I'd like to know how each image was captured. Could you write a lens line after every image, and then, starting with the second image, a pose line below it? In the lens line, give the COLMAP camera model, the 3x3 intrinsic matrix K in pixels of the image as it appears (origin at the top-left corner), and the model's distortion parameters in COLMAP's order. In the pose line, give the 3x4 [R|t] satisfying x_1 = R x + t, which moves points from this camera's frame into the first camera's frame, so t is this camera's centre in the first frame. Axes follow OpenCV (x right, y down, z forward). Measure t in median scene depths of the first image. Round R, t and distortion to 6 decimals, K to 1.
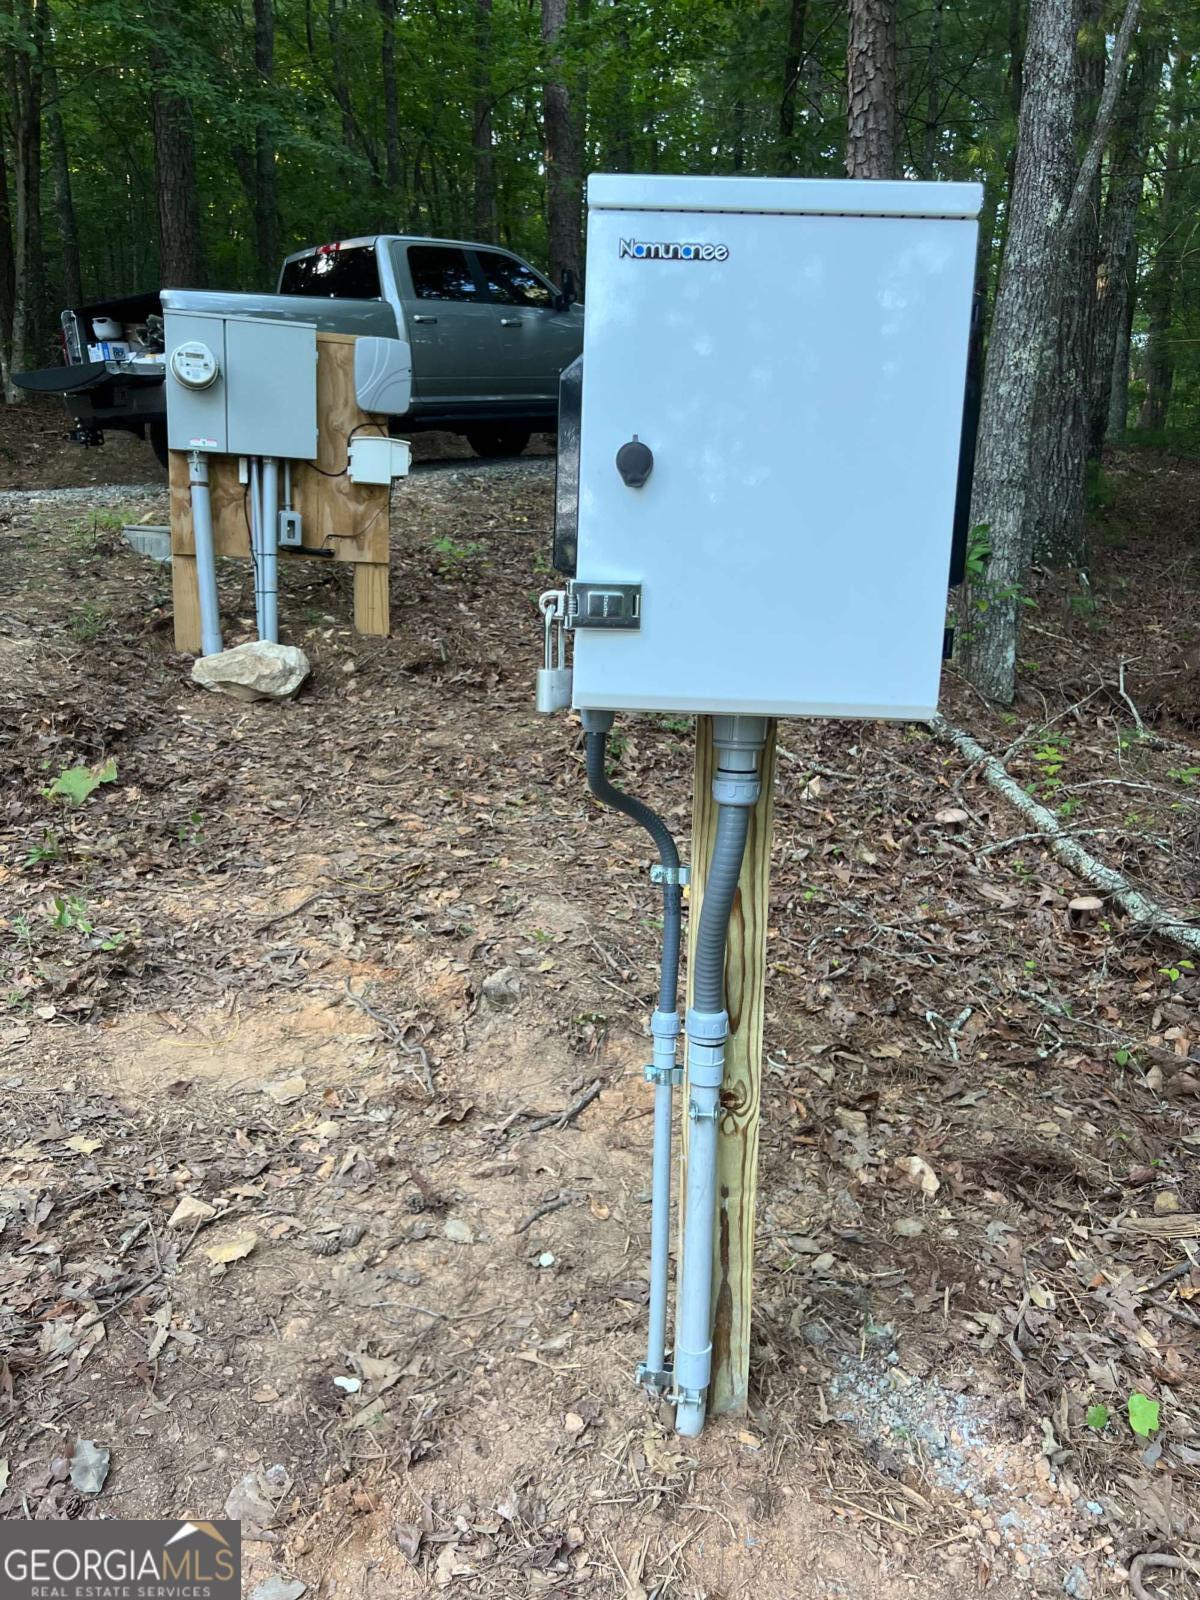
lens RADIAL K [[1216.6, 0, 602.1], [0, 1216.6, 826.8], [0, 0, 1]] dist [0.047821, -0.061499]
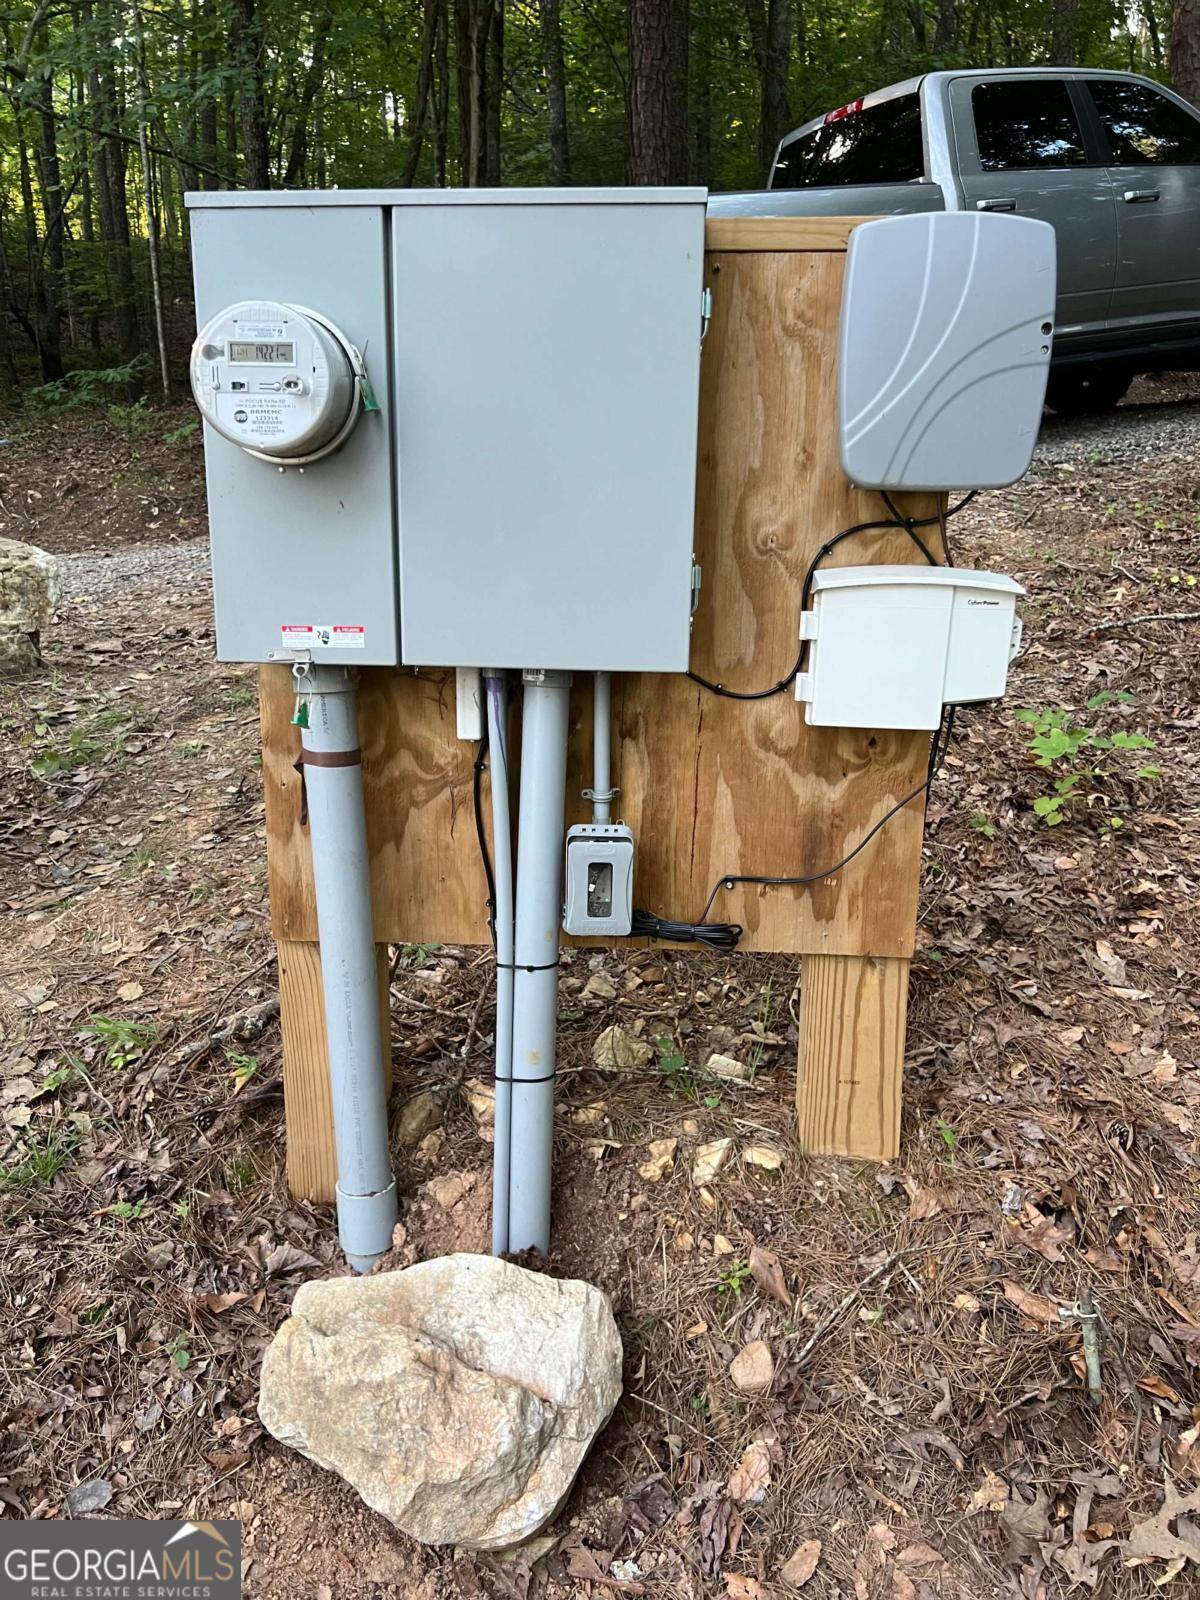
lens RADIAL K [[1216.6, 0, 602.1], [0, 1216.6, 826.8], [0, 0, 1]] dist [0.047821, -0.061499]
pose [[0.920289, 0.073068, -0.384356, -0.134915], [-0.052092, 0.996543, 0.064719, -0.274610], [0.387756, -0.039538, 0.920913, 0.707182]]
